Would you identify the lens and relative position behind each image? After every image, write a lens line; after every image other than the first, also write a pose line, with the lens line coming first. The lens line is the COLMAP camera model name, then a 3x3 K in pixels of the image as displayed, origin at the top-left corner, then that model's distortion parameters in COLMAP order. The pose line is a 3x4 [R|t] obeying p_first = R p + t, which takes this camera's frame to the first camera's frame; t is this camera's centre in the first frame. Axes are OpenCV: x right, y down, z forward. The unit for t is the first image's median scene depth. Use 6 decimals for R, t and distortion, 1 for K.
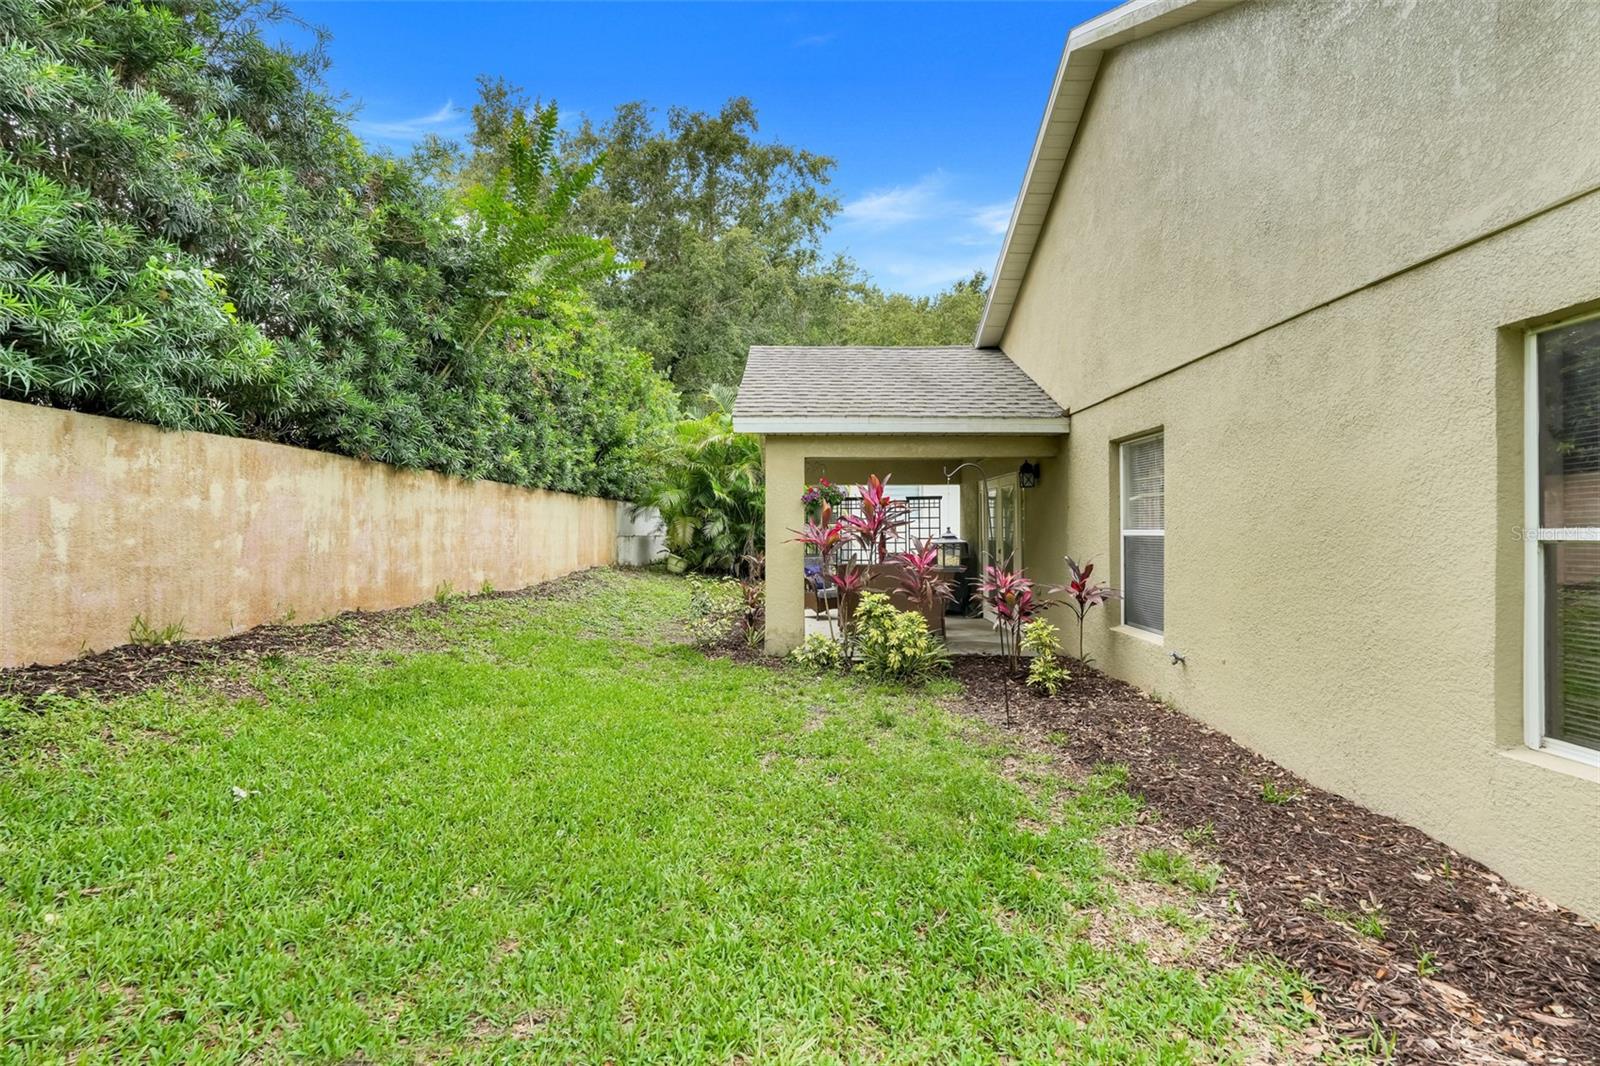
lens RADIAL K [[745.9, 0, 801.9], [0, 745.9, 527.4], [0, 0, 1]] dist [-0.006957, 0.000777]
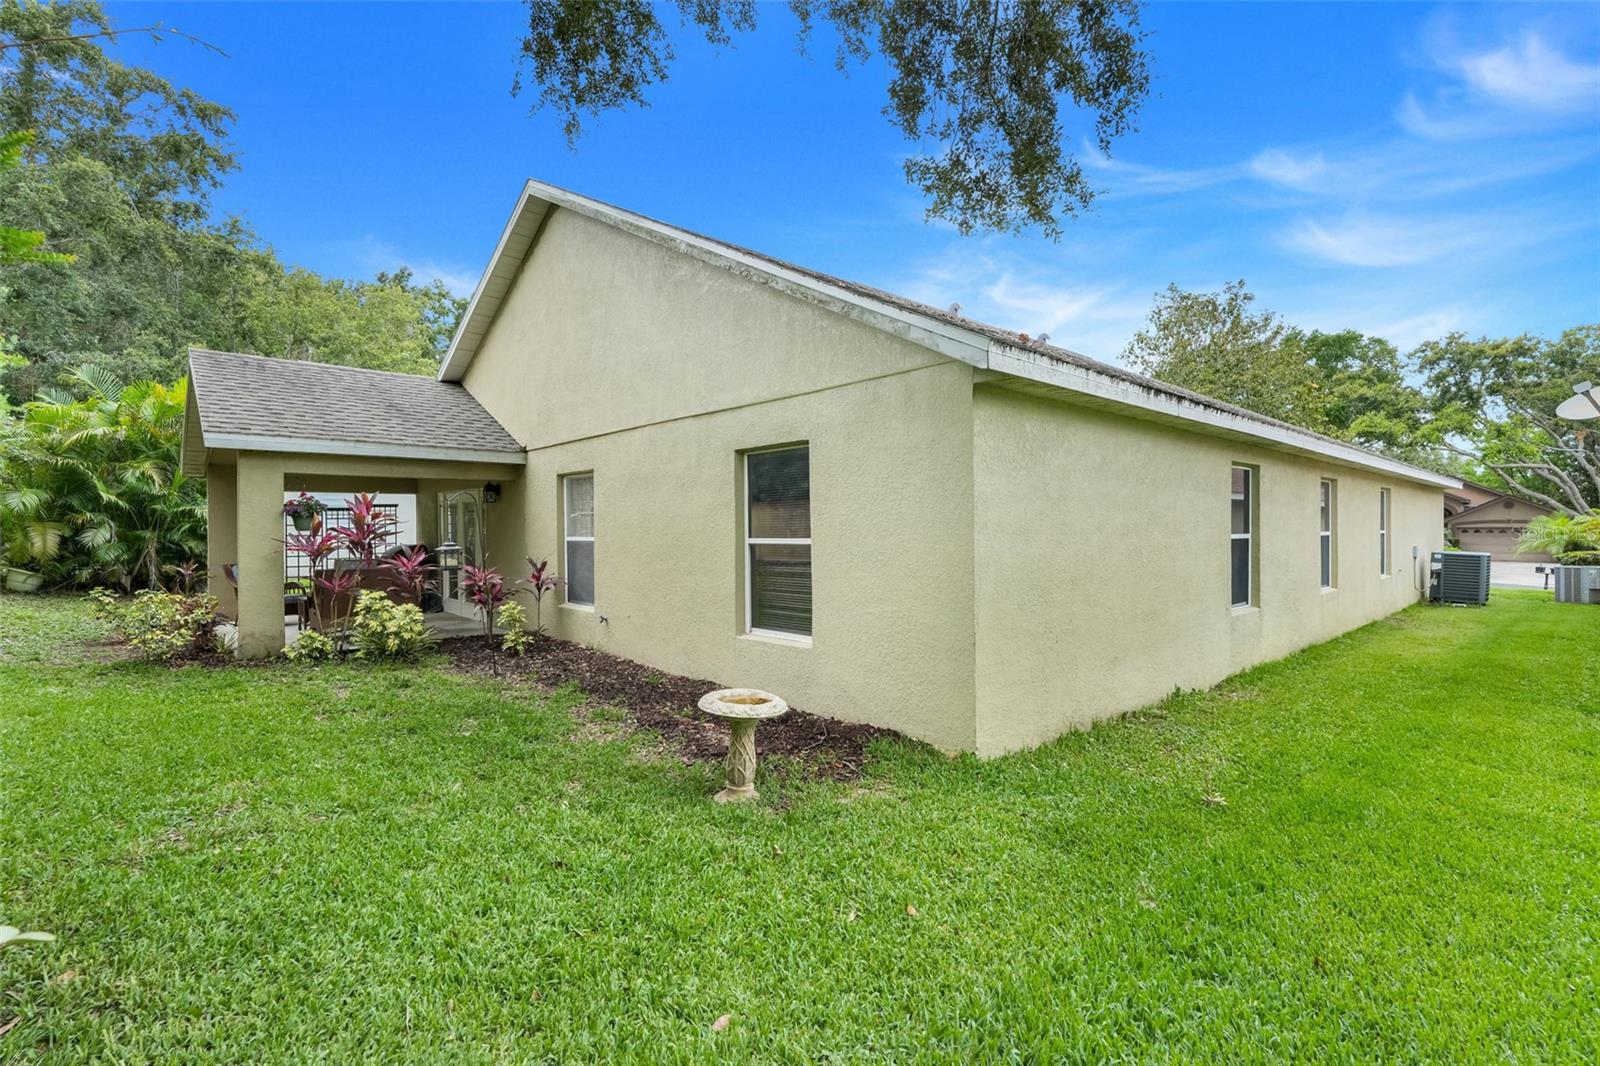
lens RADIAL K [[711.4, 0, 800.0], [0, 711.4, 533.0], [0, 0, 1]] dist [-0.021657, 0.010883]
pose [[0.732331, -0.009529, 0.680882, -0.174601], [0.003739, 0.999943, 0.009973, -0.016238], [-0.680939, -0.004757, 0.732325, -0.316703]]
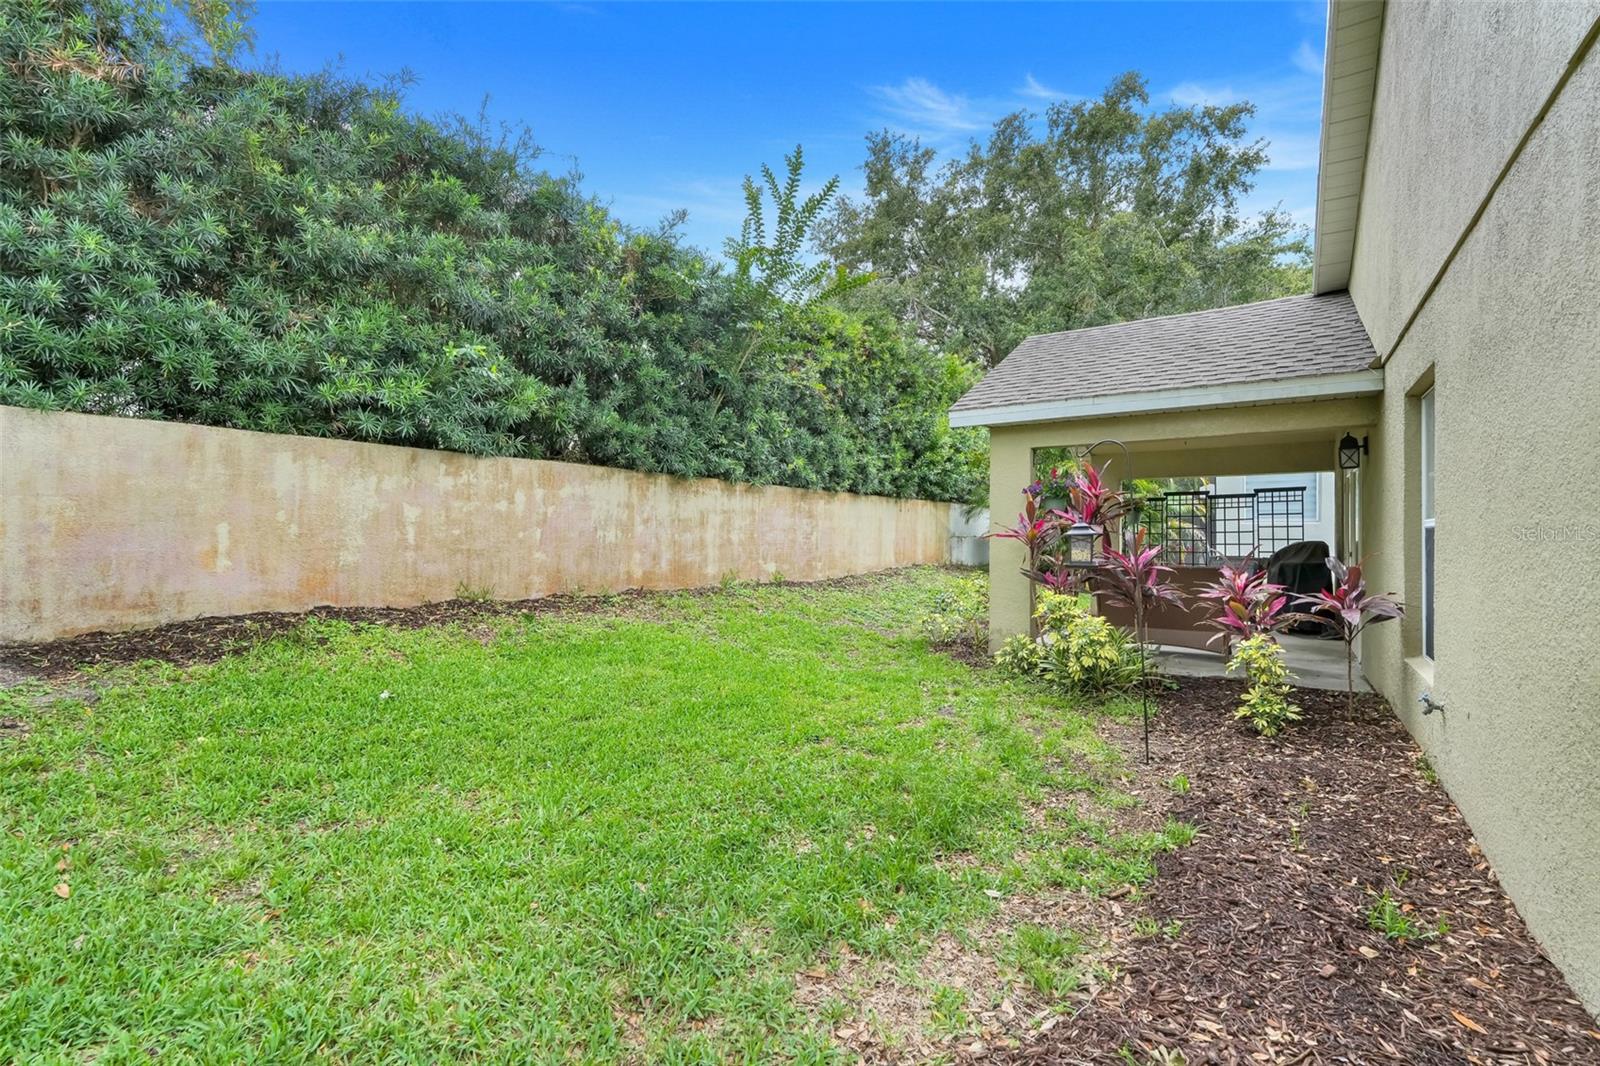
lens RADIAL K [[711.4, 0, 800.0], [0, 711.4, 533.0], [0, 0, 1]] dist [-0.021657, 0.010883]
pose [[0.829991, -0.001966, -0.557774, 0.311414], [0.002357, 0.999997, -0.000017, 0.015022], [0.557772, -0.001301, 0.829993, 0.122394]]
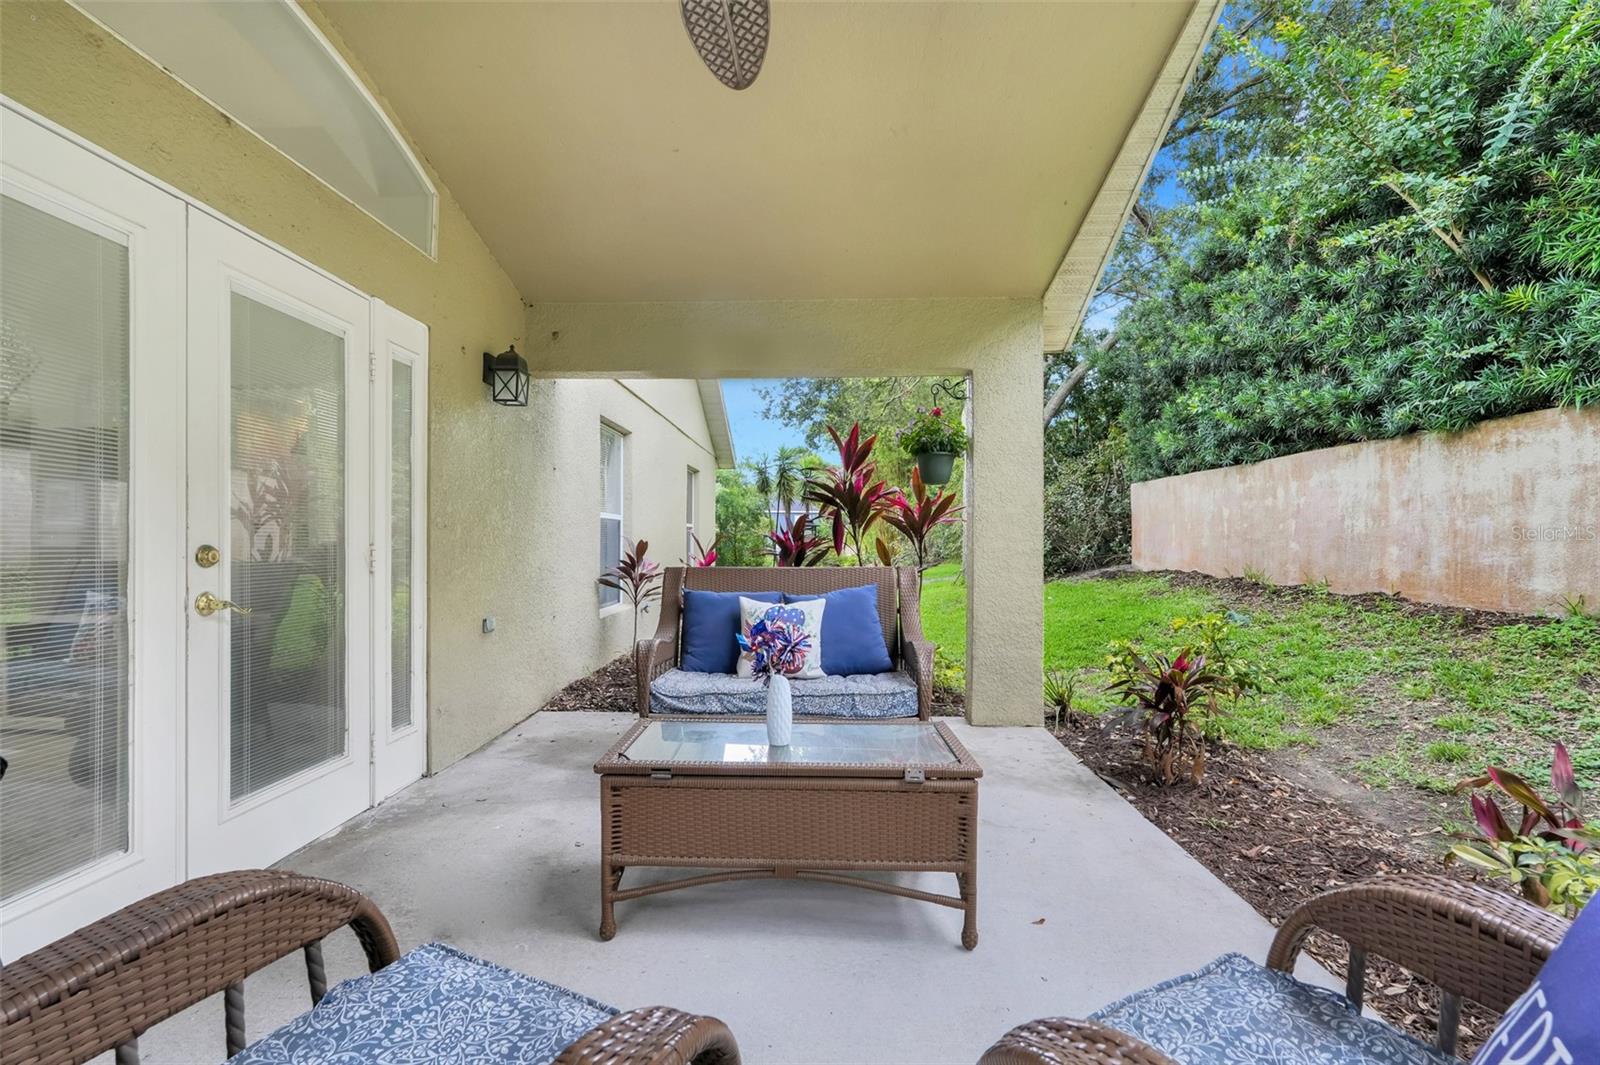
lens RADIAL K [[711.4, 0, 800.0], [0, 711.4, 532.5], [0, 0, 1]] dist [-0.021657, 0.010883]
pose [[-0.999564, -0.001830, 0.029468, 0.139202], [-0.002282, 0.999880, -0.015329, 0.045051], [-0.029437, -0.015390, -0.999448, 1.863415]]
